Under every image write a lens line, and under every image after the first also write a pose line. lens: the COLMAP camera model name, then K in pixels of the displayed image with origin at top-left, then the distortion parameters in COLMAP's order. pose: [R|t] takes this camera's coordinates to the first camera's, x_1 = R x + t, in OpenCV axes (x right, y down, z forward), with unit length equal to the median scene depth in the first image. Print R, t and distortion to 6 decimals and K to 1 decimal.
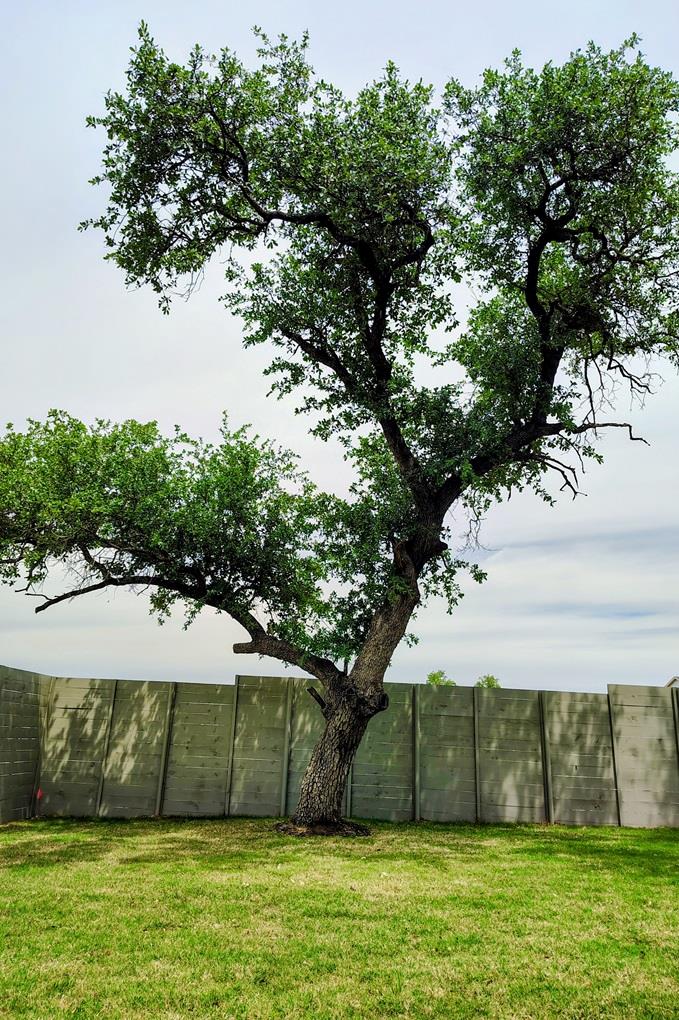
lens RADIAL K [[701.8, 0, 336.1], [0, 701.8, 491.5], [0, 0, 1]] dist [0.018774, -0.003264]
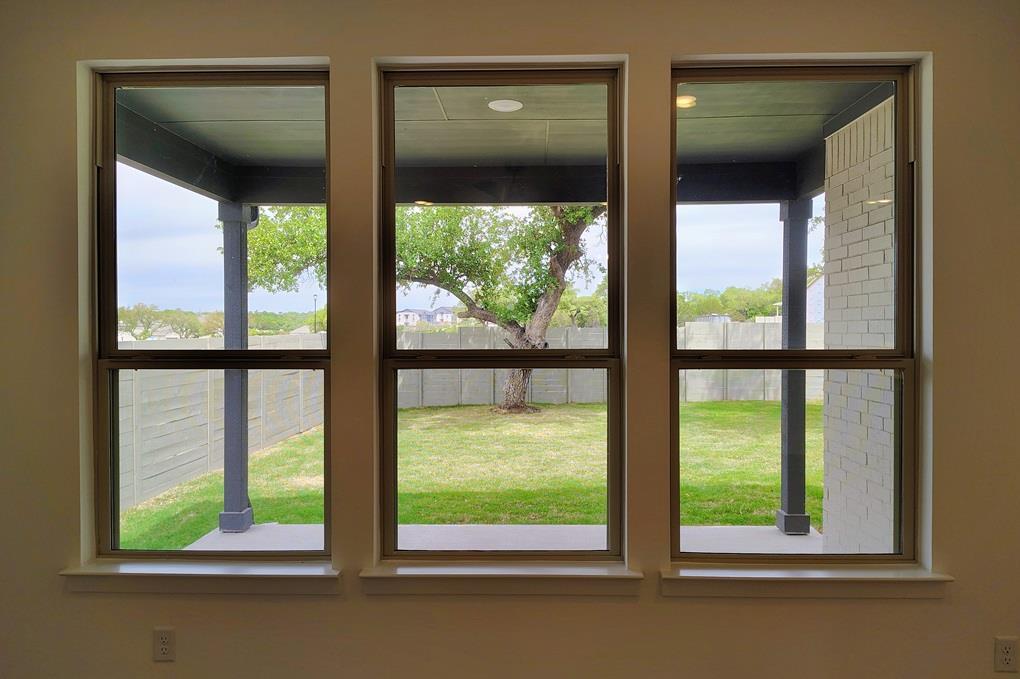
lens RADIAL K [[692.1, 0, 510.0], [0, 692.1, 339.5], [0, 0, 1]] dist [0.031461, -0.002944]
pose [[0.998839, -0.043798, -0.020038, 0.009673], [0.048036, 0.936207, 0.348152, -0.284717], [0.003512, -0.348710, 0.937224, -0.553912]]
